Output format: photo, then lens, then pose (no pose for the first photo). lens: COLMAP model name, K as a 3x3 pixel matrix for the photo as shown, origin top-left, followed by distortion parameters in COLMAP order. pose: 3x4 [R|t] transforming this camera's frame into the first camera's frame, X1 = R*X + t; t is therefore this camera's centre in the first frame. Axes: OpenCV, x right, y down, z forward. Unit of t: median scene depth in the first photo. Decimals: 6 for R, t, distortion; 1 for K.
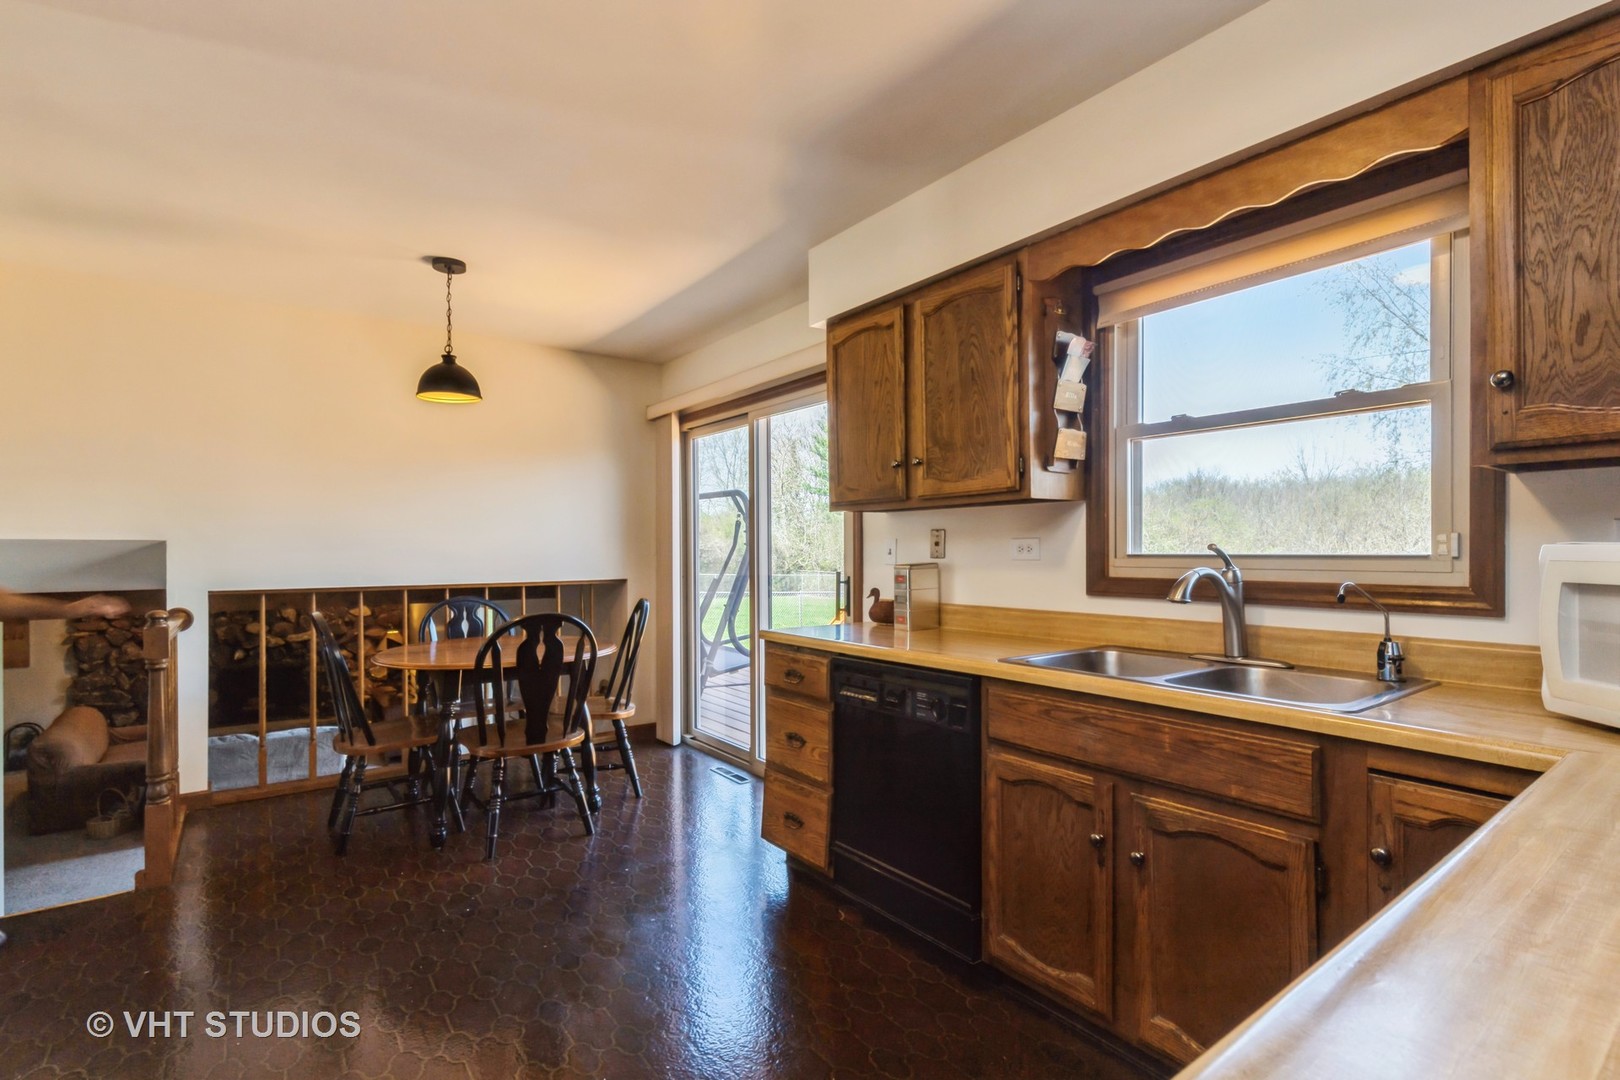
lens RADIAL K [[753.1, 0, 820.3], [0, 753.1, 551.6], [0, 0, 1]] dist [0.002439, 0.001479]
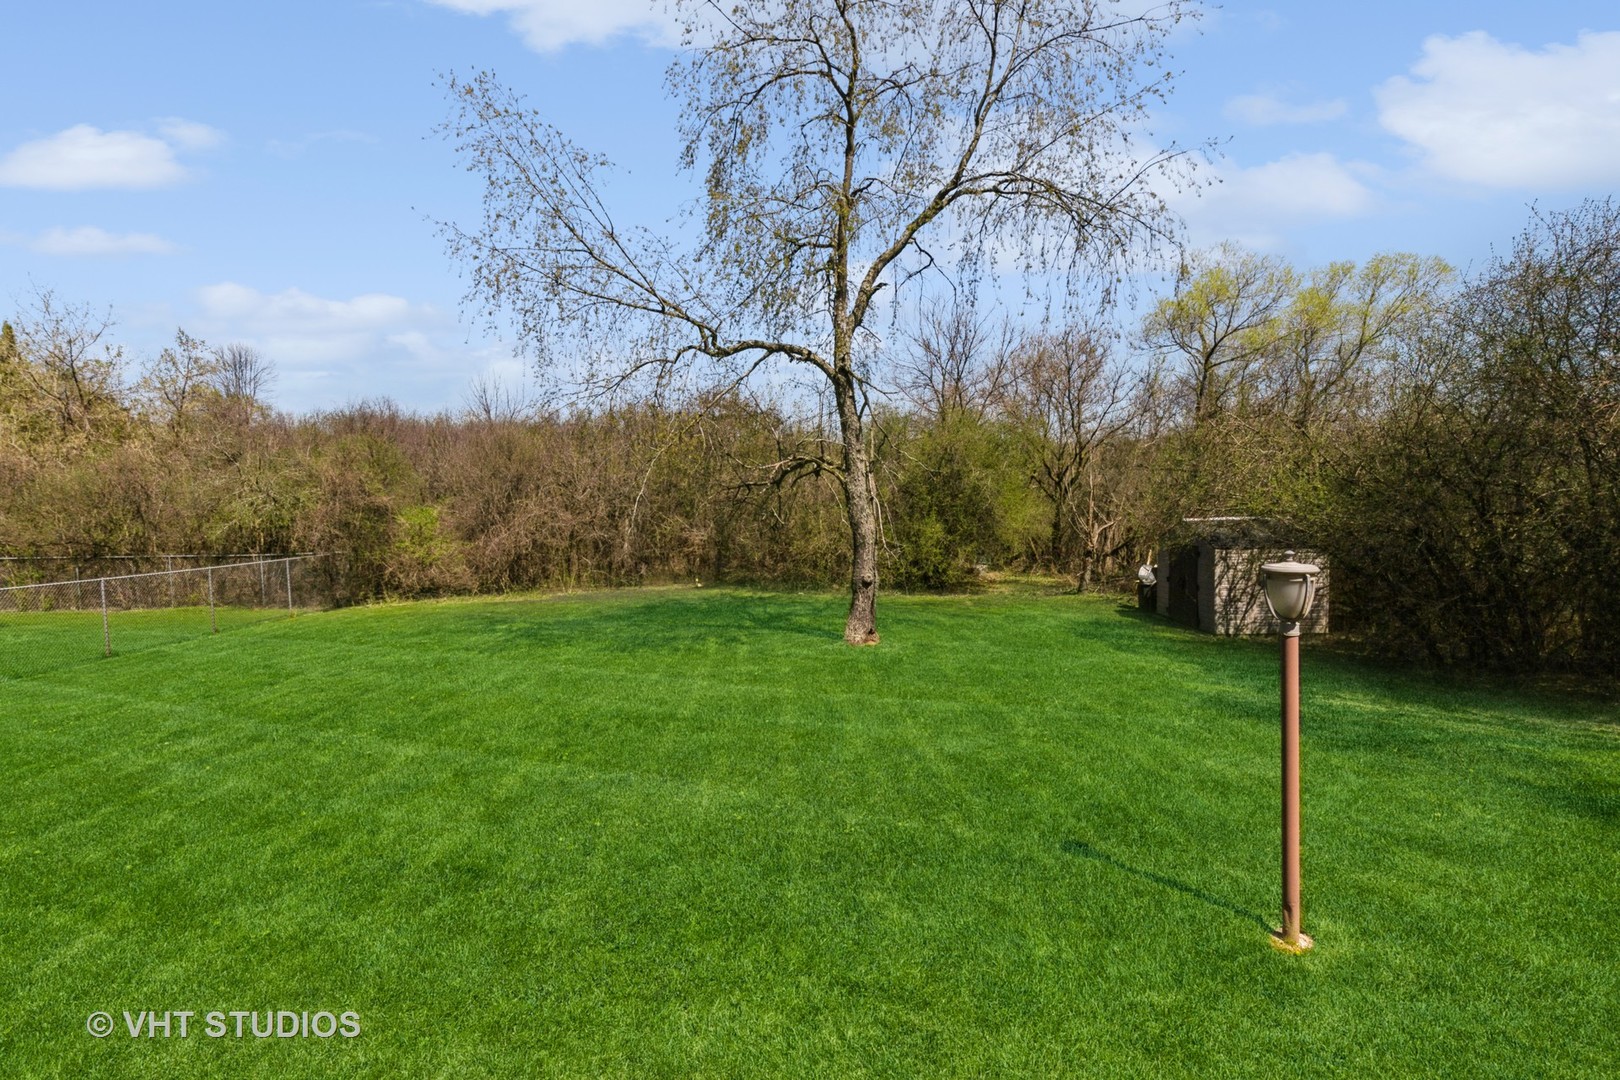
lens RADIAL K [[753.1, 0, 812.2], [0, 753.1, 537.3], [0, 0, 1]] dist [0.002439, 0.001479]
pose [[0.582204, -0.058502, 0.810935, 0.256953], [0.017049, 0.998067, 0.059762, -0.004698], [-0.812864, -0.020968, 0.582076, 0.293932]]
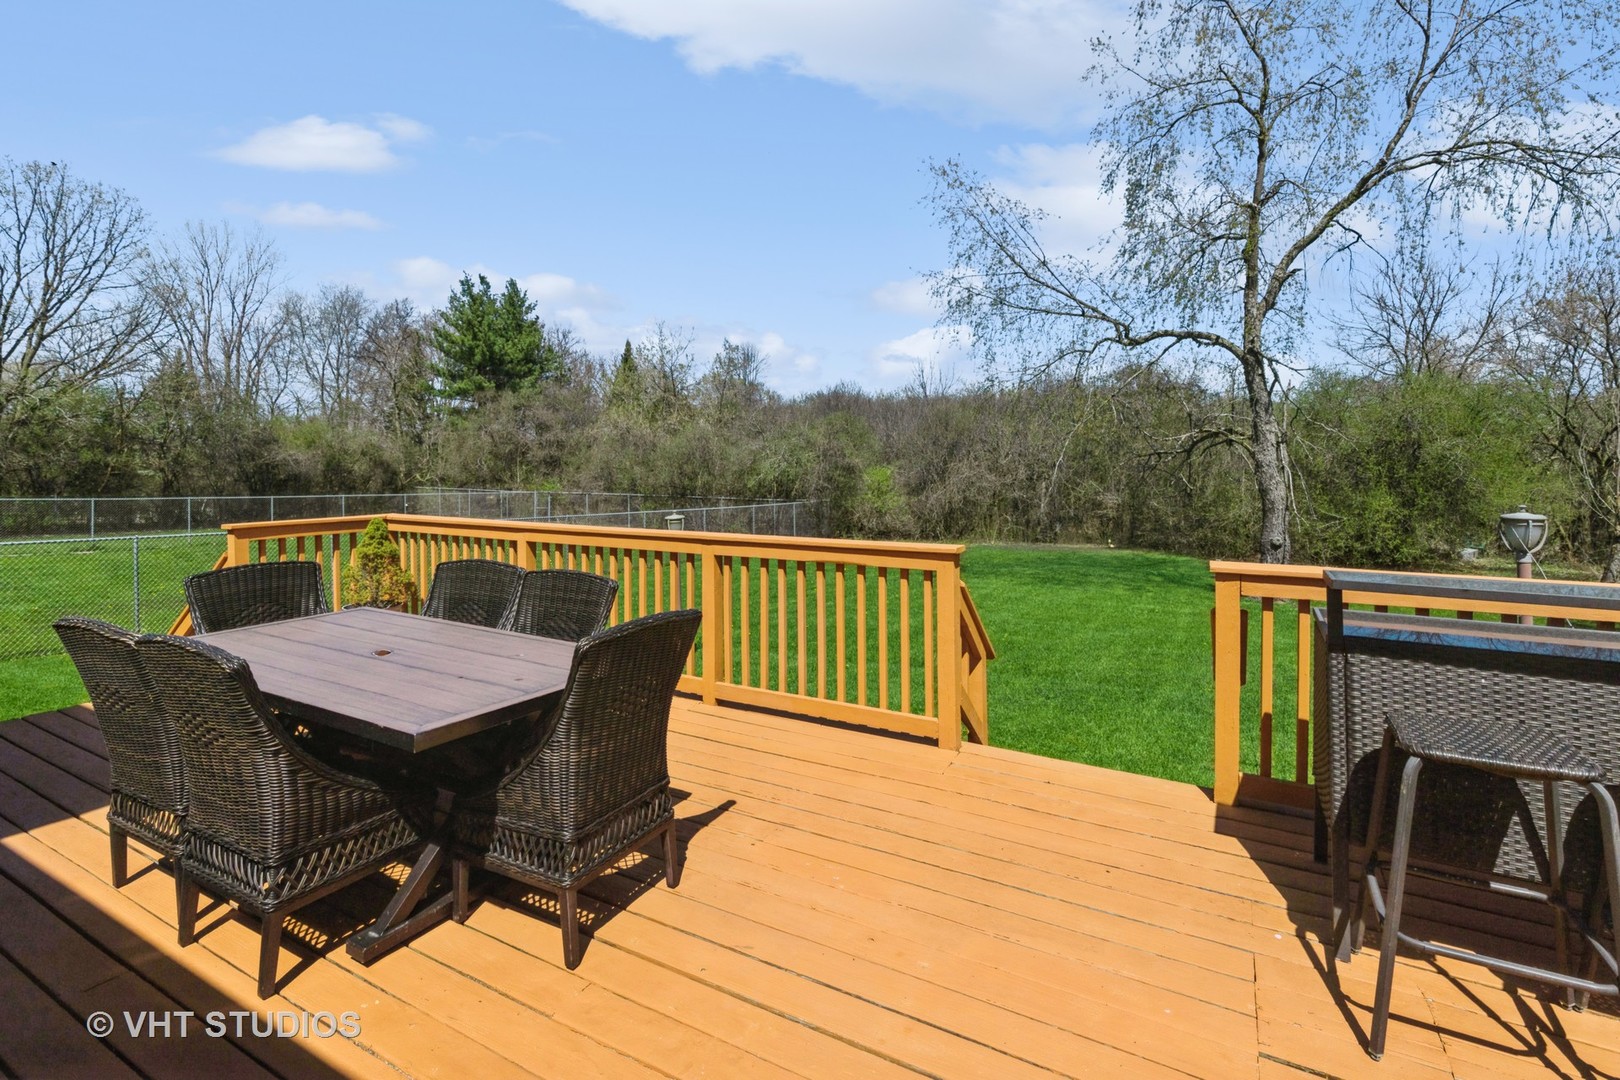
lens RADIAL K [[753.1, 0, 802.1], [0, 753.1, 459.8], [0, 0, 1]] dist [0.002439, 0.001479]
pose [[0.919670, -0.001274, 0.392691, 0.107626], [0.002106, 0.999996, -0.001690, -0.005102], [-0.392688, 0.002381, 0.919669, 0.137737]]
